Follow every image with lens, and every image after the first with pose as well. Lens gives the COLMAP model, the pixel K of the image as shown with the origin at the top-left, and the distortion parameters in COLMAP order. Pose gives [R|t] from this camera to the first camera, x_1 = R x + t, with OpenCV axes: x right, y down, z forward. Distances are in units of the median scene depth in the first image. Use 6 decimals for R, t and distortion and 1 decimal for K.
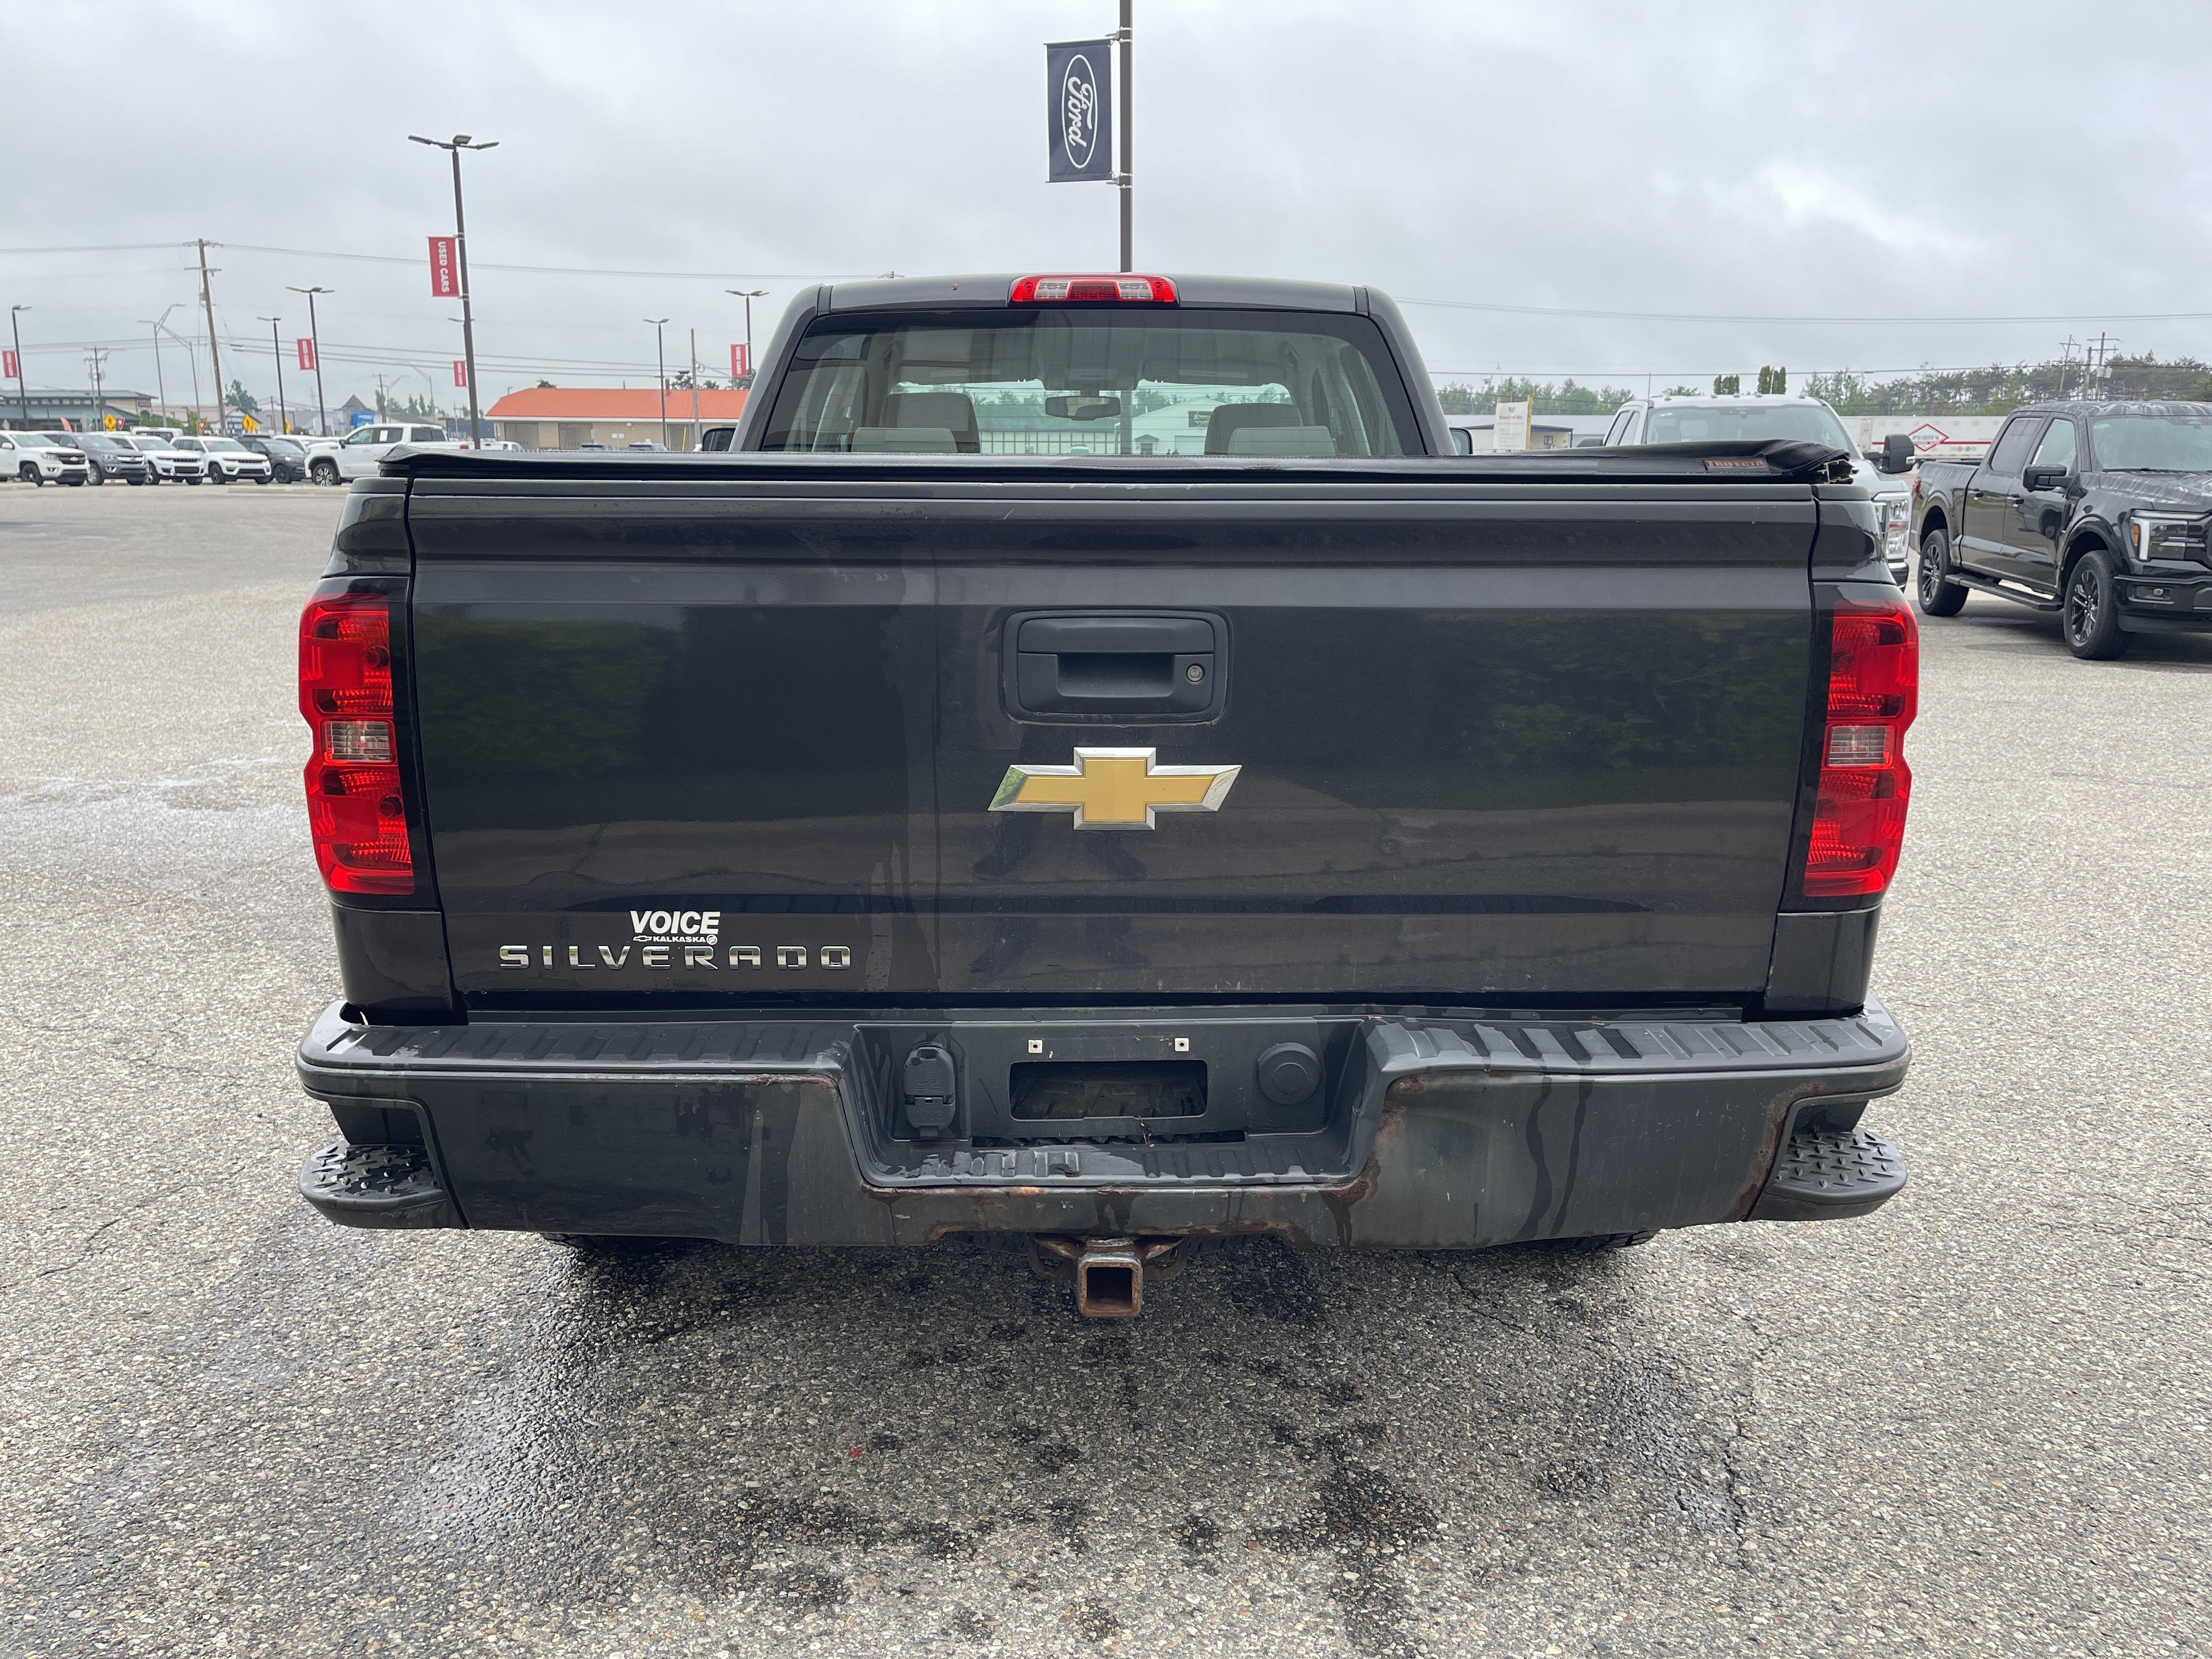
lens RADIAL K [[1666.2, 0, 1111.0], [0, 1666.2, 840.9], [0, 0, 1]] dist [0.048476, -0.050078]
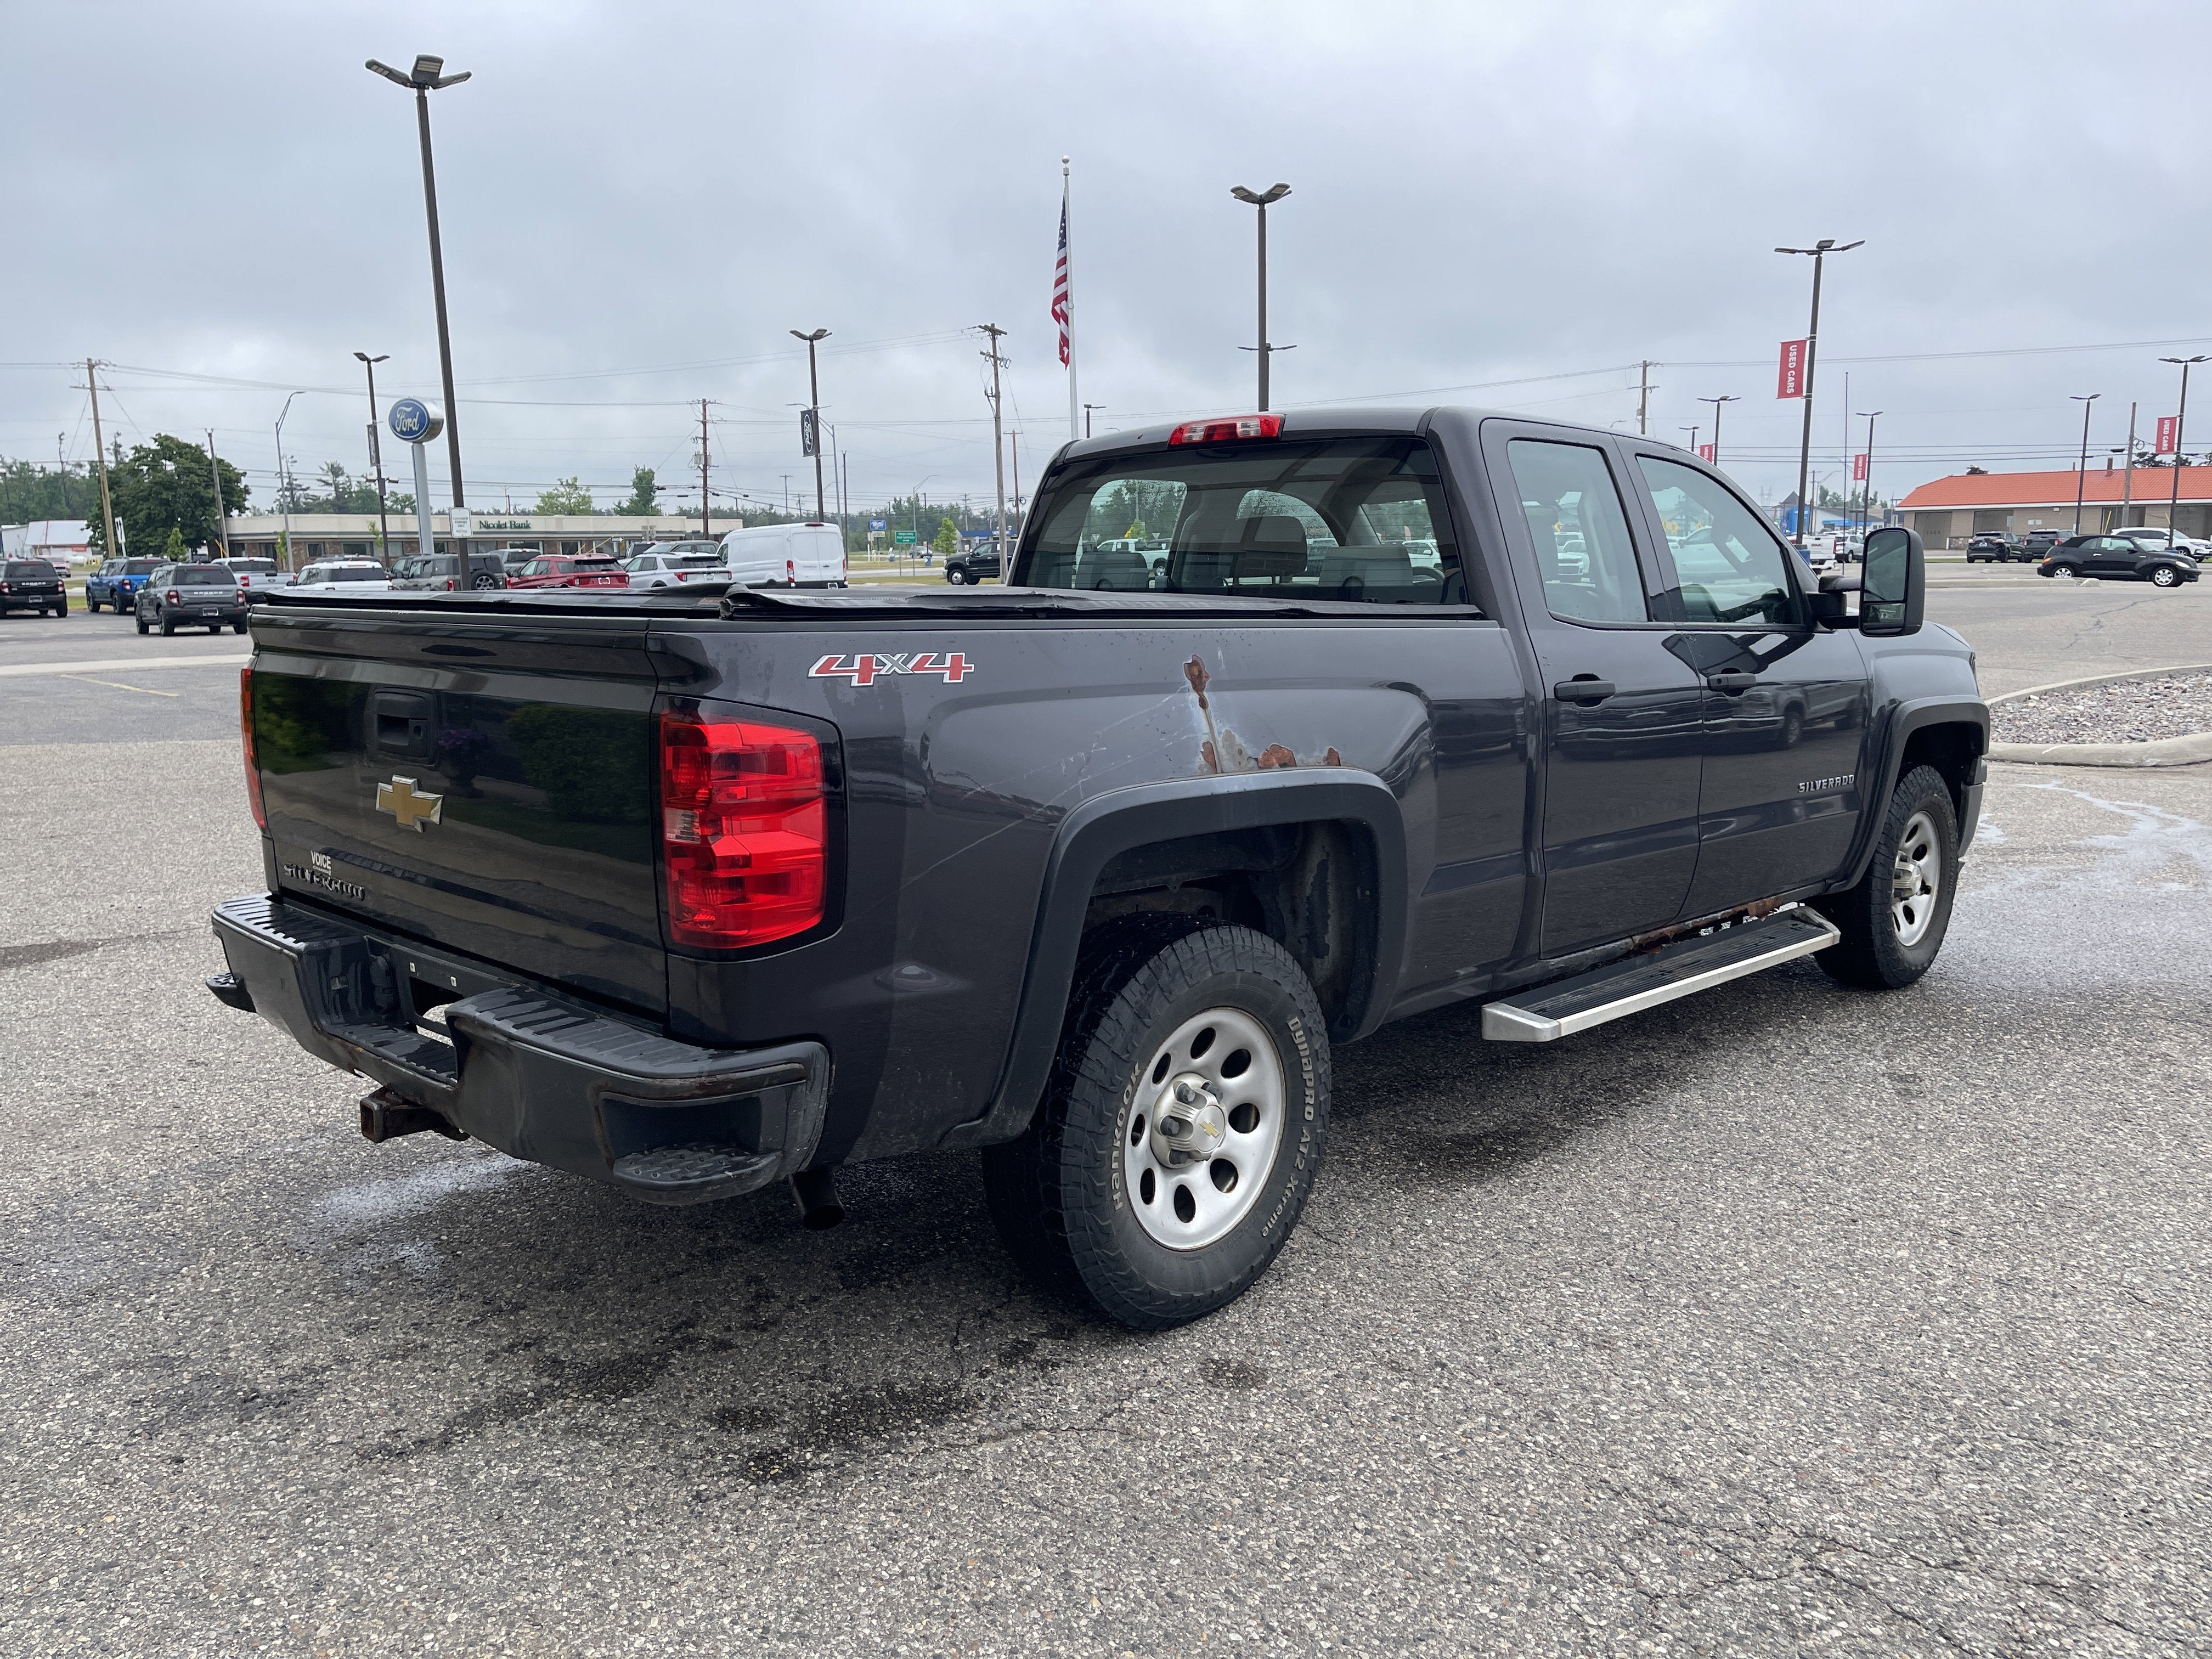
lens RADIAL K [[1646.5, 0, 1103.0], [0, 1646.5, 832.2], [0, 0, 1]] dist [0.029822, -0.004393]
pose [[0.708277, 0.103723, -0.698273, 1.018874], [-0.142783, 0.989752, 0.002192, -0.066946], [0.691344, 0.098149, 0.715828, 0.224194]]
